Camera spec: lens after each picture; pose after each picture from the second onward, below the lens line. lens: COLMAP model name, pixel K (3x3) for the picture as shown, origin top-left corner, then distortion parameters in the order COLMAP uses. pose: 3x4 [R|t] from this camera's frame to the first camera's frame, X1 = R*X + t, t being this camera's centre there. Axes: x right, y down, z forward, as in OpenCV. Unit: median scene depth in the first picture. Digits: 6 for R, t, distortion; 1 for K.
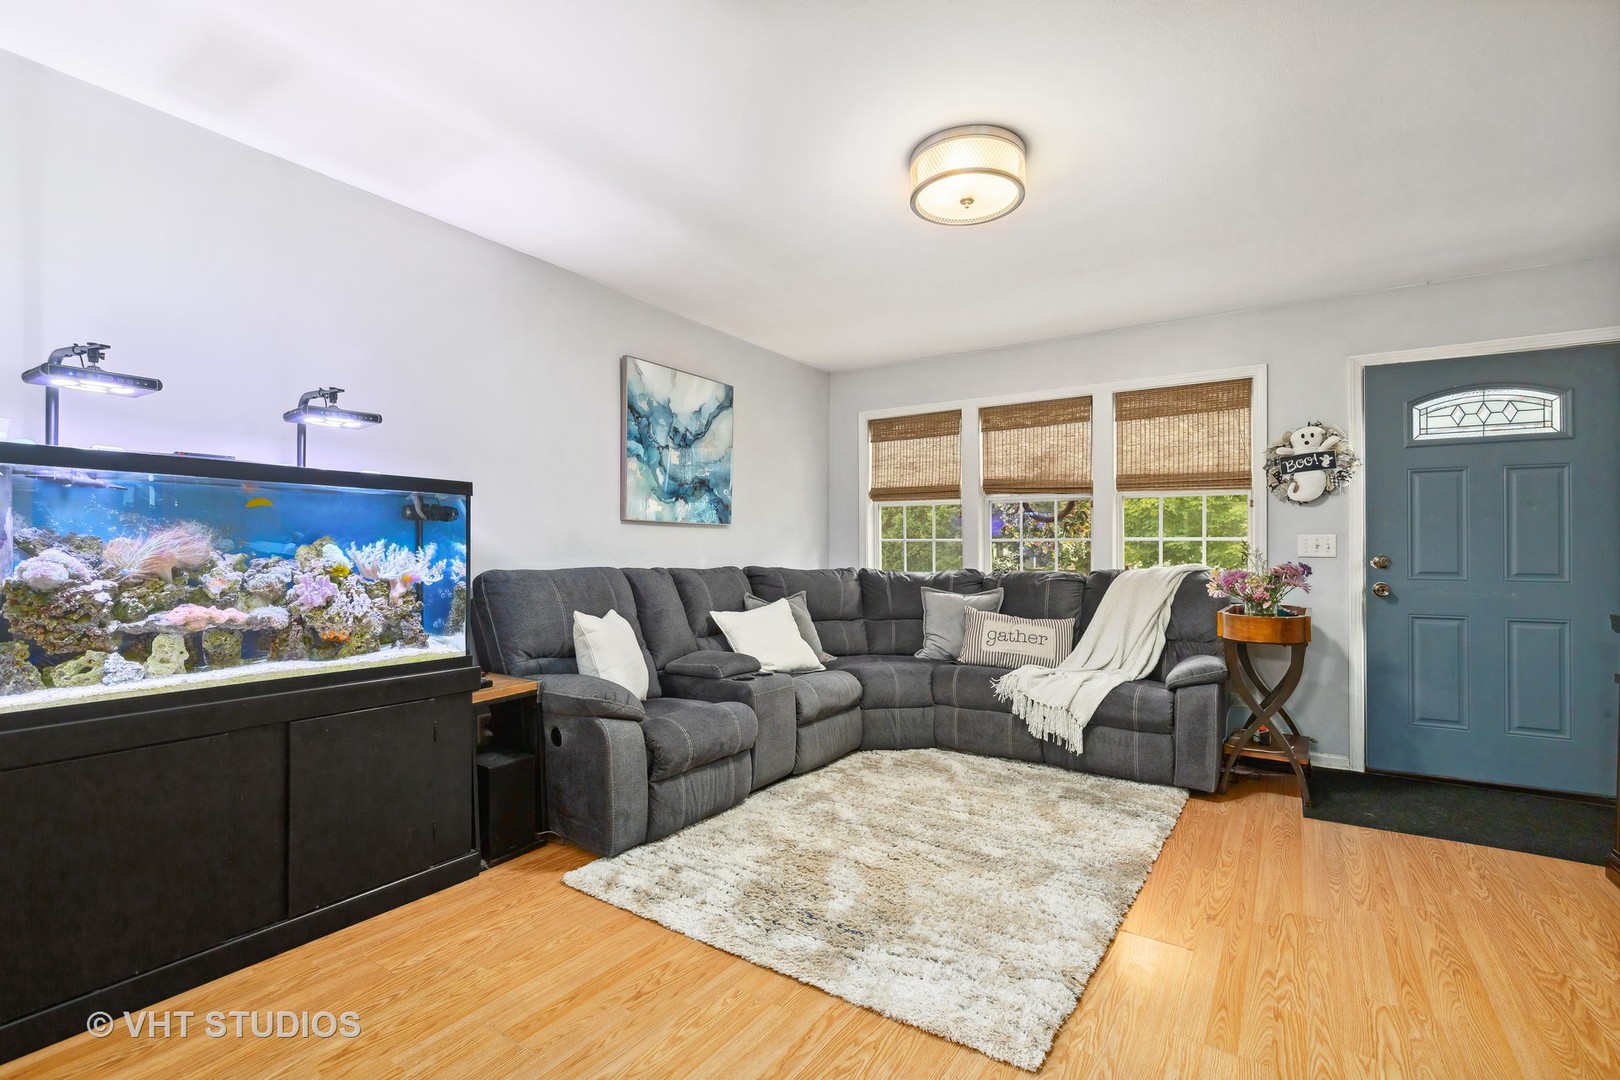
lens RADIAL K [[742.1, 0, 815.3], [0, 742.1, 553.7], [0, 0, 1]] dist [0.001628, -0.001496]
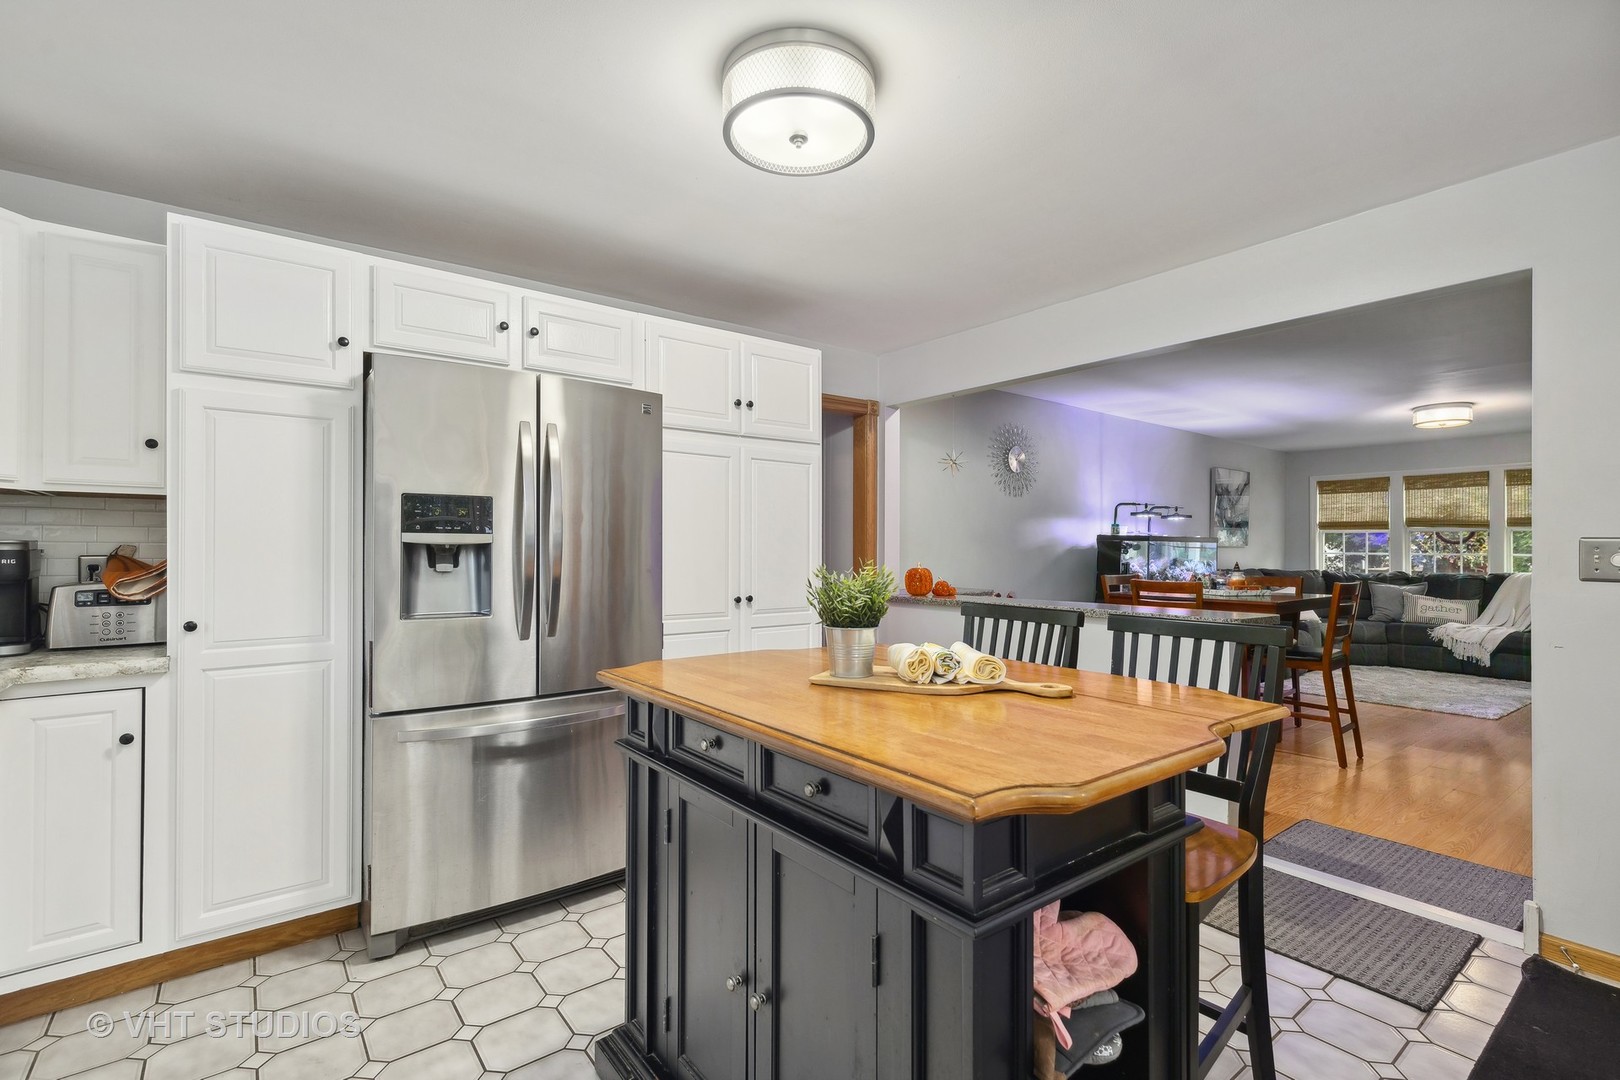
lens RADIAL K [[742.1, 0, 809.6], [0, 742.1, 541.6], [0, 0, 1]] dist [0.001628, -0.001496]
pose [[0.942592, 0.001201, -0.333946, -0.607805], [-0.004500, 0.999948, -0.009104, -0.031460], [0.333918, 0.010084, 0.942548, -1.297991]]
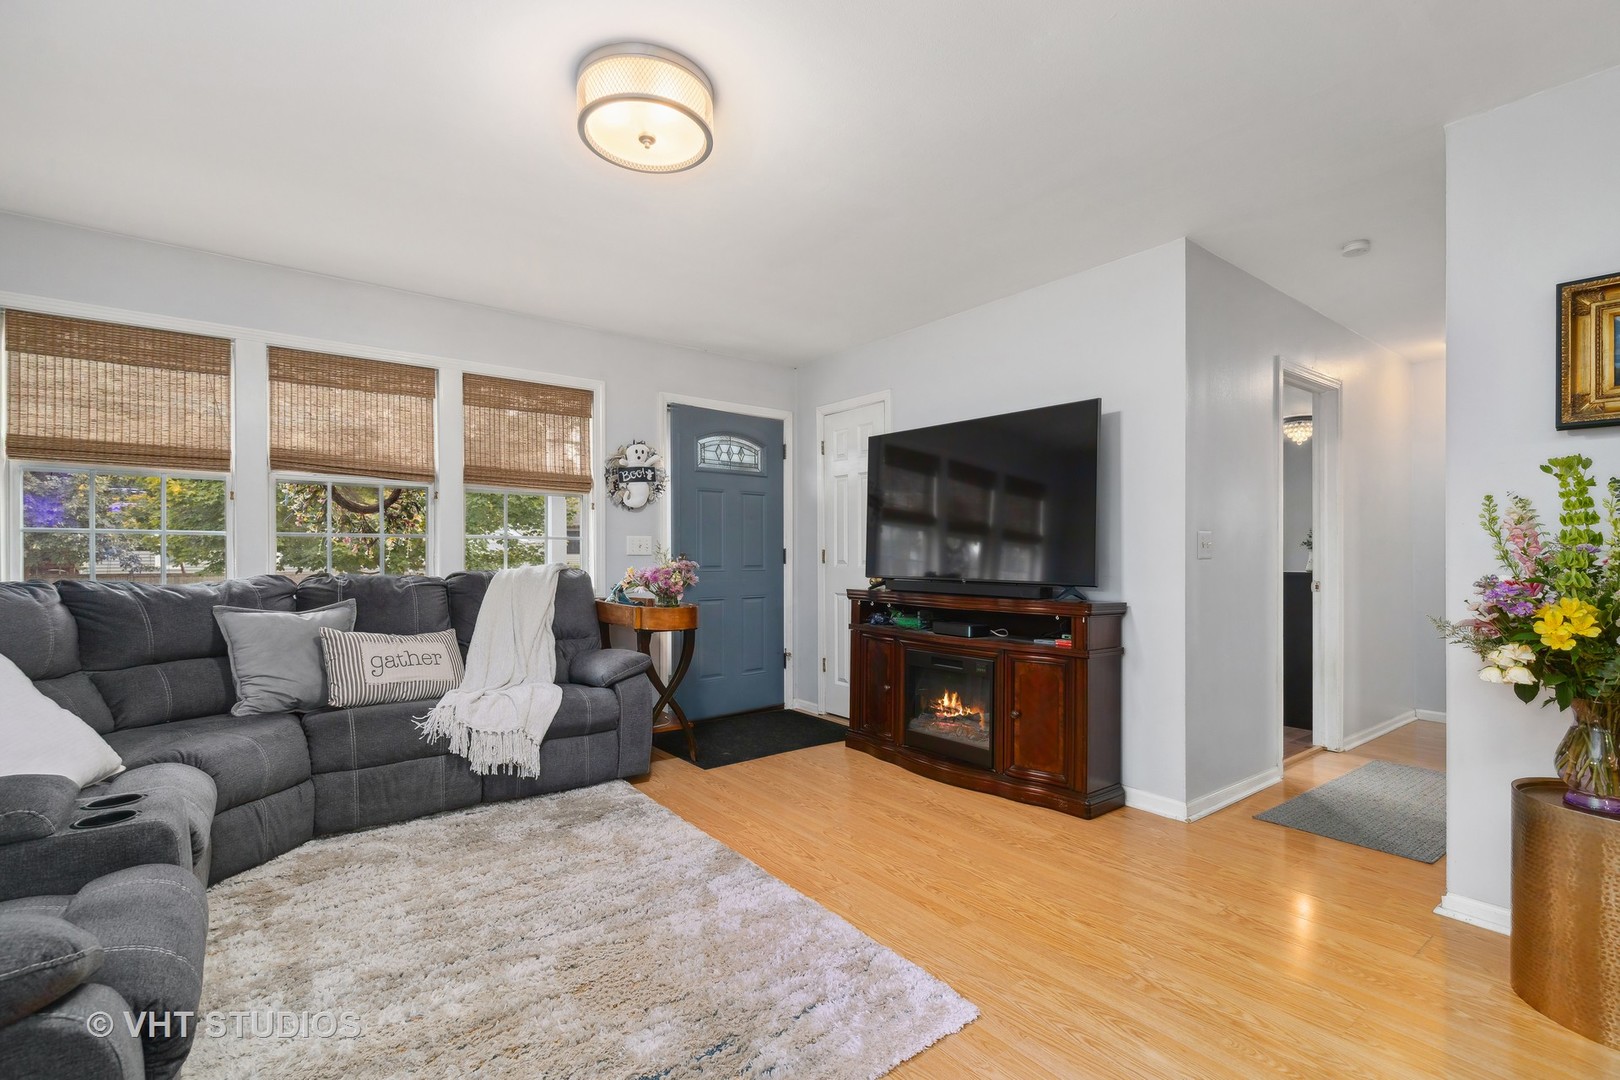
lens RADIAL K [[742.1, 0, 815.7], [0, 742.1, 540.6], [0, 0, 1]] dist [0.001628, -0.001496]
pose [[0.308752, 0.011799, 0.951069, -0.353488], [-0.001319, 0.999927, -0.011977, -0.004627], [-0.951142, 0.002444, 0.308745, 0.357358]]
